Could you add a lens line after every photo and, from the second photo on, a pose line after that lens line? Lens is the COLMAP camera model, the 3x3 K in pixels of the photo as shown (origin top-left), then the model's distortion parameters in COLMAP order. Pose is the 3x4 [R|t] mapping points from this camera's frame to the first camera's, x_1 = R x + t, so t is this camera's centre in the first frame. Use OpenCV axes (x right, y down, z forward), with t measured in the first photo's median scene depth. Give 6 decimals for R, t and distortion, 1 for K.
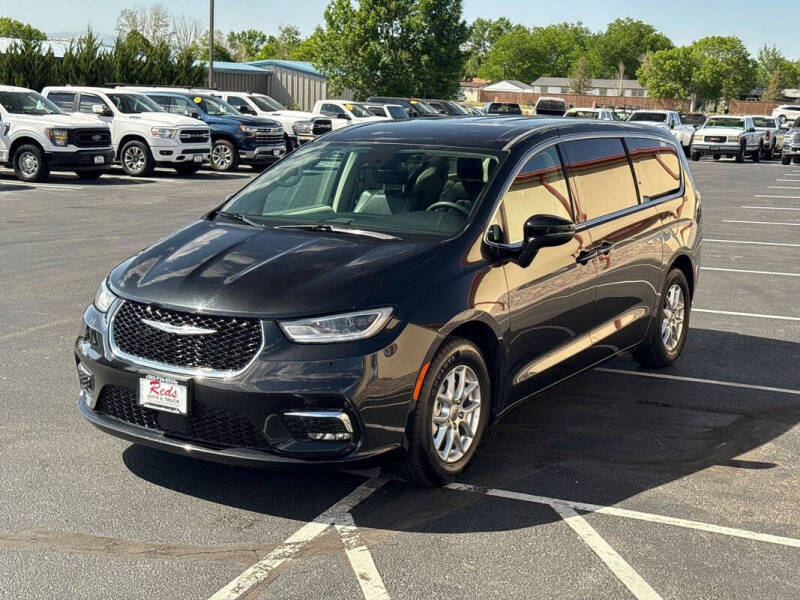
lens RADIAL K [[1133.0, 0, 399.8], [0, 1133.0, 291.8], [0, 0, 1]] dist [0.111010, 0.000000]
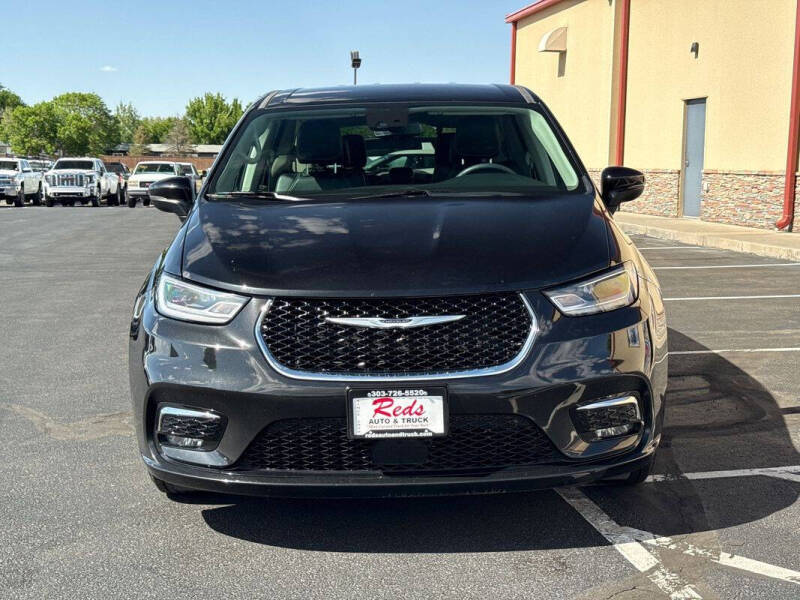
lens RADIAL K [[1133.0, 0, 405.8], [0, 1133.0, 298.0], [0, 0, 1]] dist [0.111010, 0.000000]
pose [[0.842061, -0.103557, 0.529348, -0.519085], [0.128382, 0.991672, -0.010223, 0.023301], [-0.523881, 0.076567, 0.848343, 0.354411]]
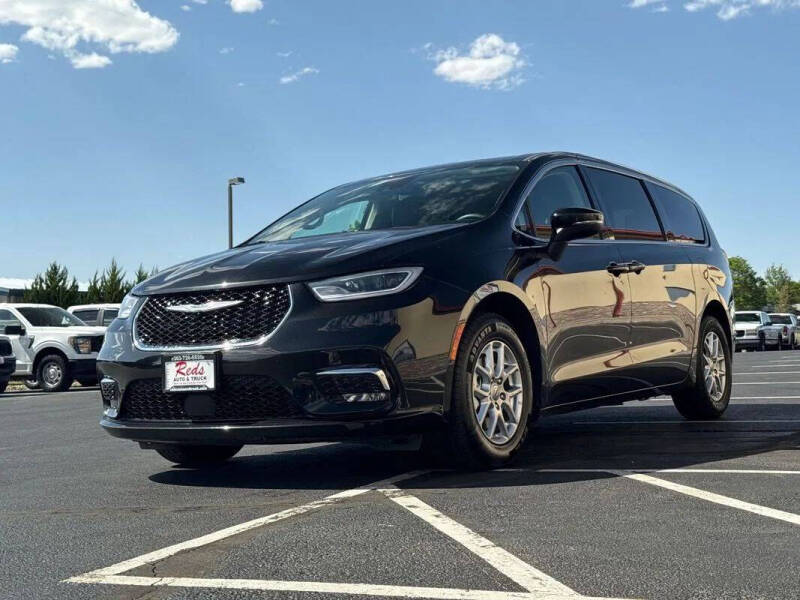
lens RADIAL K [[1133.0, 0, 403.2], [0, 1133.0, 293.2], [0, 0, 1]] dist [0.111010, 0.000000]
pose [[0.997649, -0.067975, -0.008677, -0.014637], [0.064475, 0.973999, -0.217186, 0.220293], [0.023214, 0.216116, 0.976092, 0.052786]]
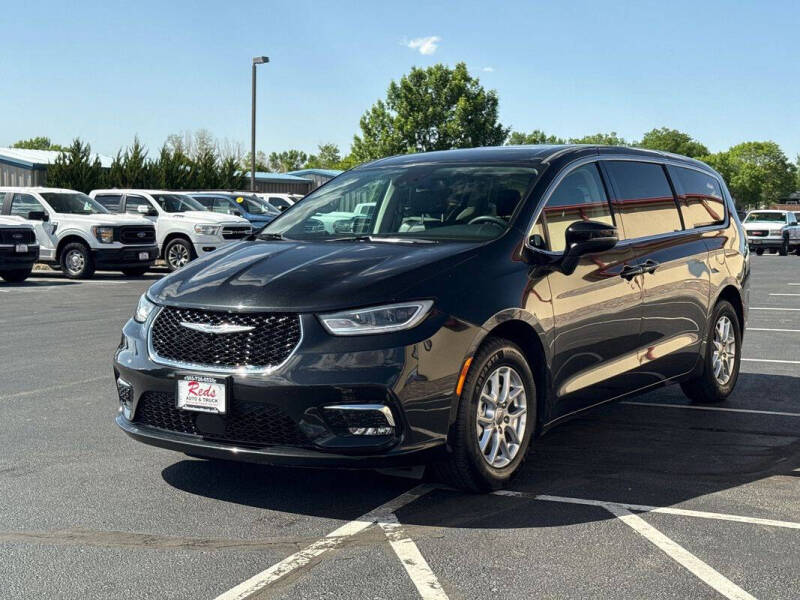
lens RADIAL K [[1133.0, 0, 396.4], [0, 1133.0, 301.8], [0, 0, 1]] dist [0.111010, 0.000000]
pose [[0.998981, -0.022685, -0.039017, 0.000057], [0.018939, 0.995406, -0.093855, 0.095612], [0.040967, 0.093020, 0.994821, 0.021920]]
